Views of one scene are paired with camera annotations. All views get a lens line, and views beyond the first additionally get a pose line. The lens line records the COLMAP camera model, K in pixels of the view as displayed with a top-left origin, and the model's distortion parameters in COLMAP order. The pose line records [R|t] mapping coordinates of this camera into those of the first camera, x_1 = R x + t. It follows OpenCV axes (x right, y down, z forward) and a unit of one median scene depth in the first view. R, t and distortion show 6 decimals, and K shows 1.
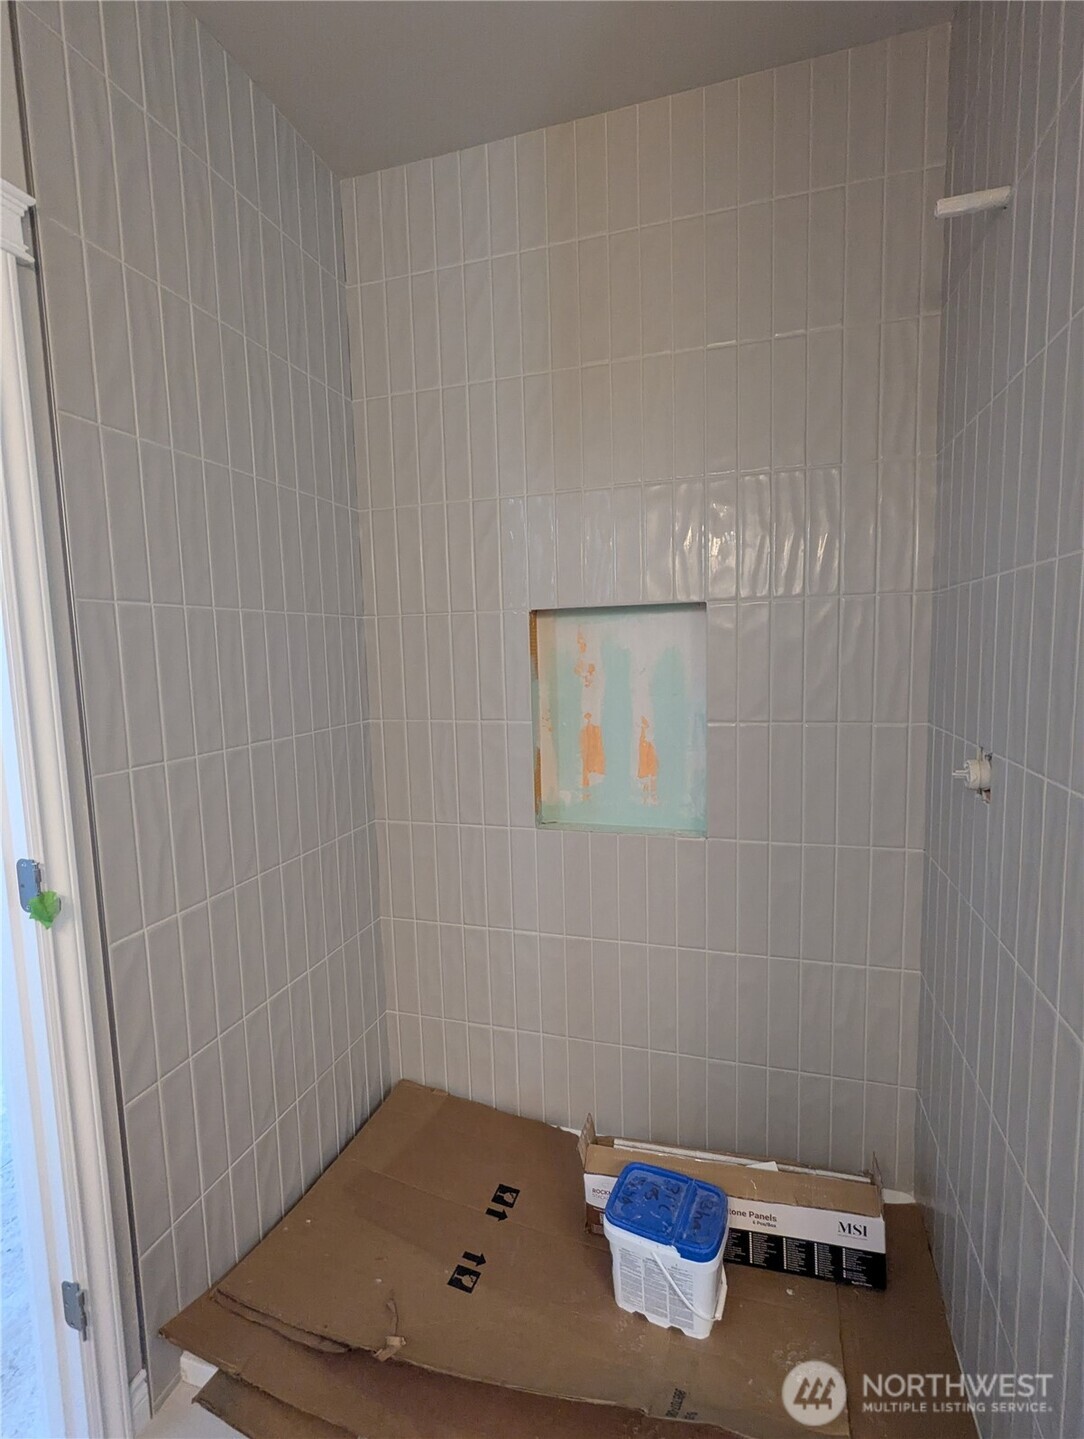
lens RADIAL K [[676.7, 0, 542.0], [0, 676.7, 719.5], [0, 0, 1]] dist [0.000155, -0.000187]
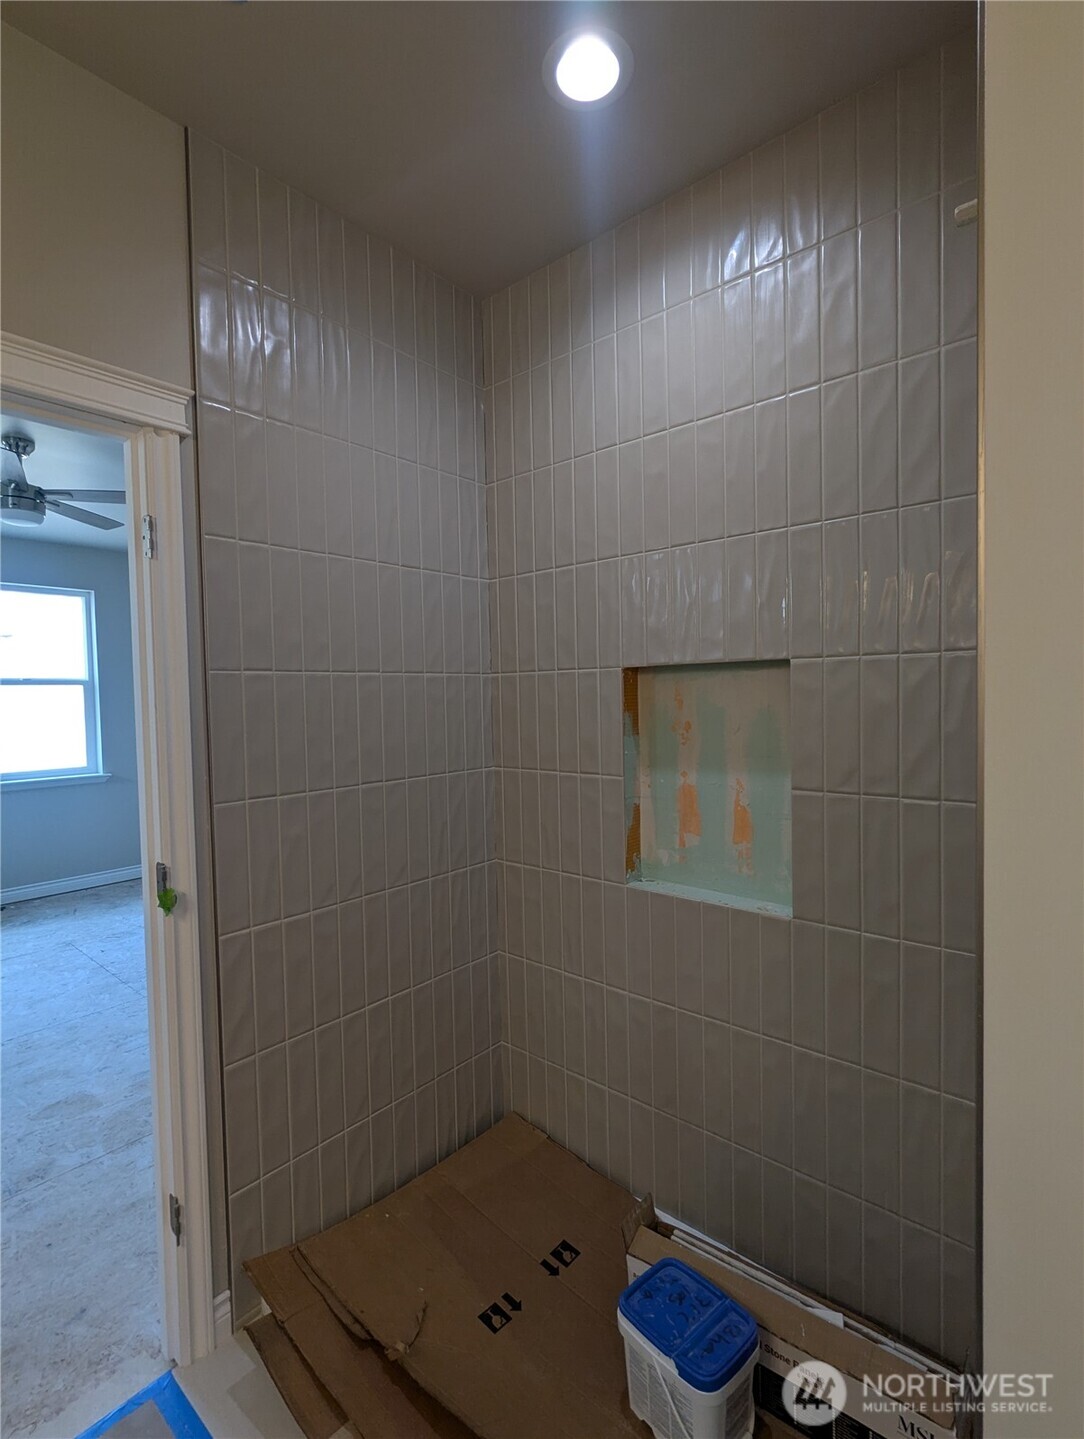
lens RADIAL K [[681.8, 0, 549.2], [0, 681.8, 721.7], [0, 0, 1]] dist [0.000658, 0.001060]
pose [[0.916519, 0.022437, -0.399360, 0.350202], [-0.044673, 0.997921, -0.046456, -0.034144], [0.397488, 0.060419, 0.915616, 0.025922]]
